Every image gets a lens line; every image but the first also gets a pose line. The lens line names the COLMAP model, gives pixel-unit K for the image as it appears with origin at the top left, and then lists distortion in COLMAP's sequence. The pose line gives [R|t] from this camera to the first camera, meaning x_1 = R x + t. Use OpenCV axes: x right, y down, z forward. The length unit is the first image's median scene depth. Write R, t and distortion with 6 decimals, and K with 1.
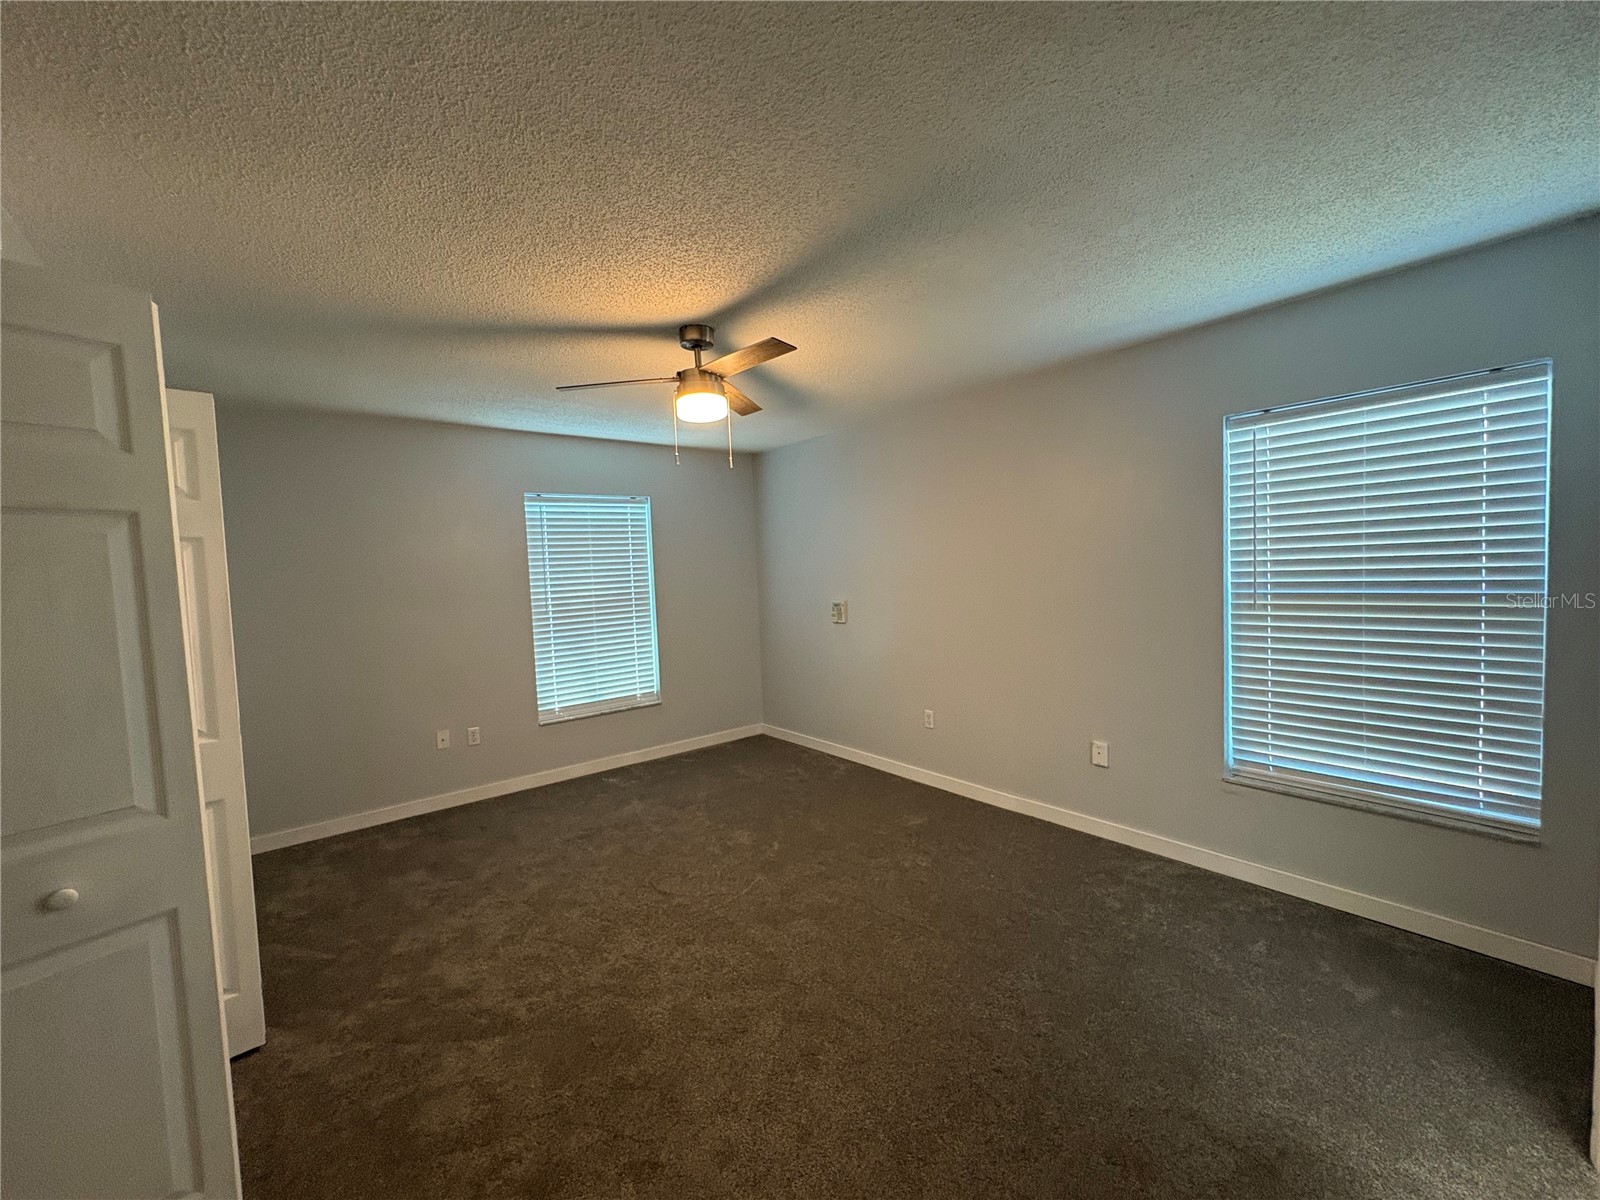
lens RADIAL K [[637.8, 0, 799.2], [0, 637.8, 600.6], [0, 0, 1]] dist [0.000164, -0.000046]
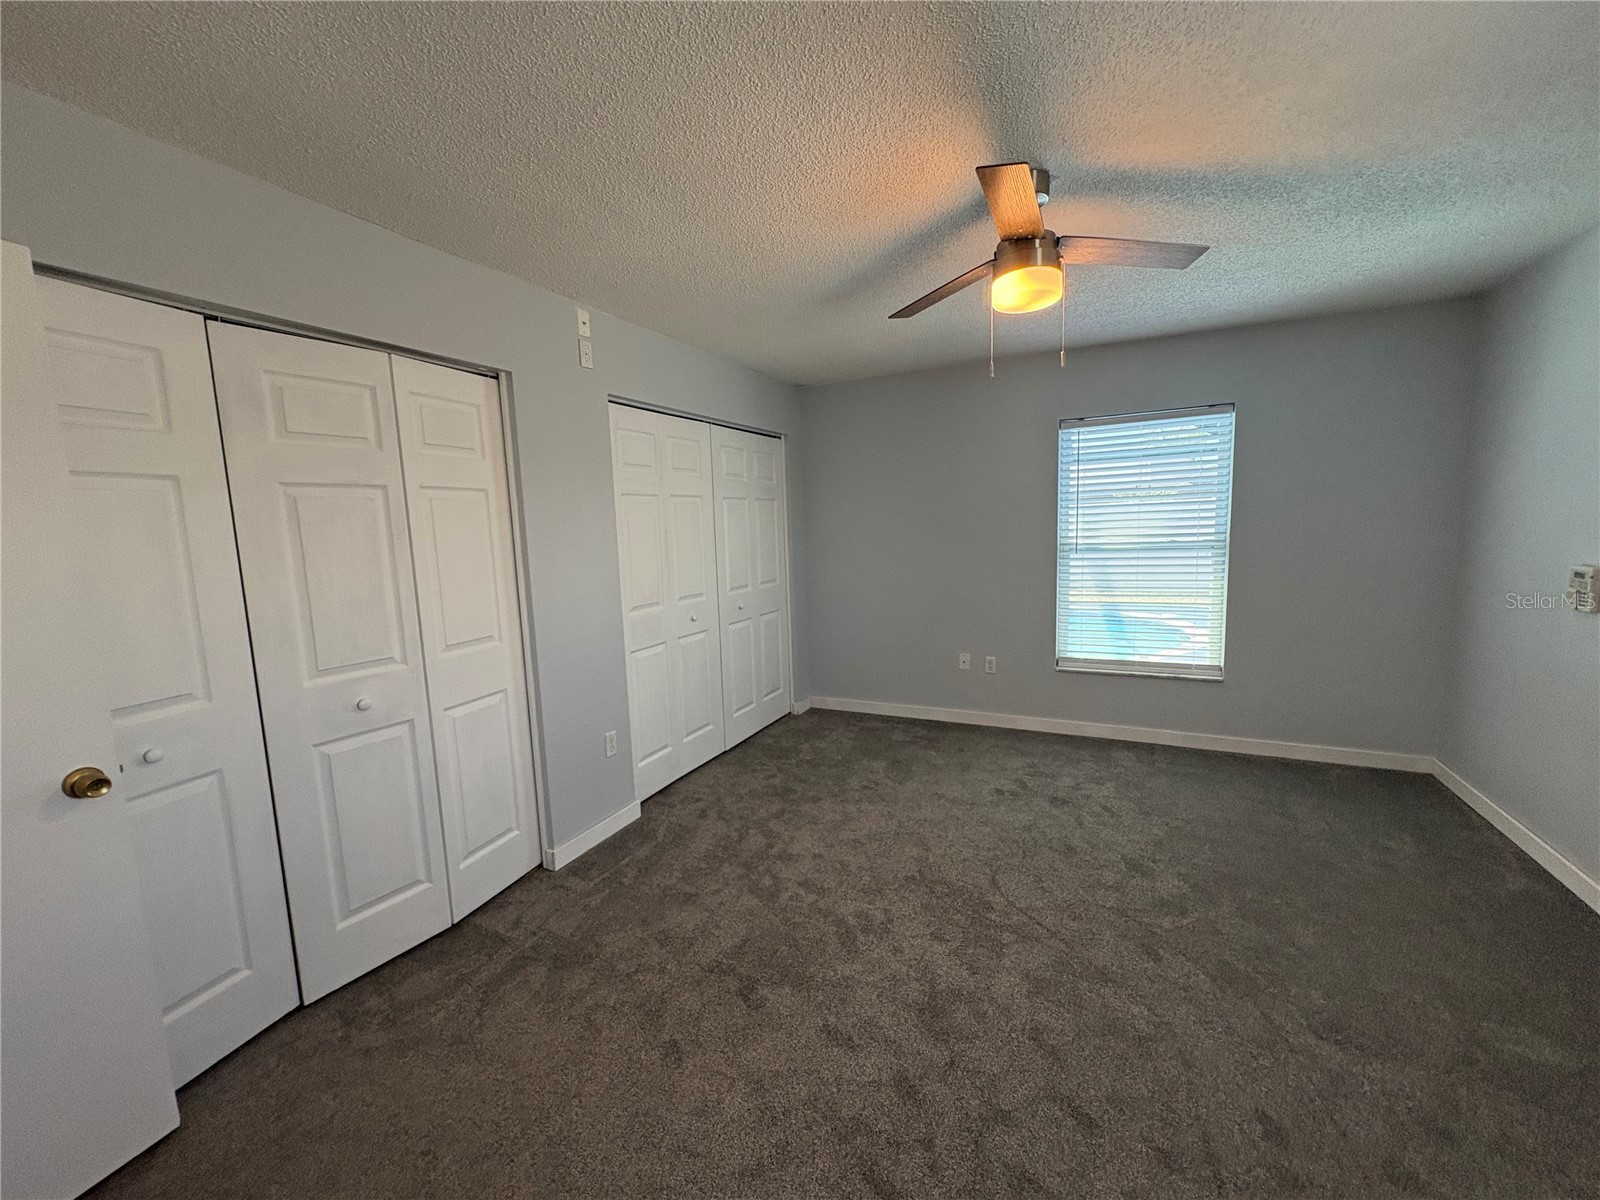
lens RADIAL K [[637.8, 0, 799.2], [0, 637.8, 600.6], [0, 0, 1]] dist [0.000164, -0.000046]
pose [[0.421451, 0.135748, -0.896633, 0.320477], [-0.028262, 0.990219, 0.136632, -0.029723], [0.906410, -0.032243, 0.421166, 0.316225]]
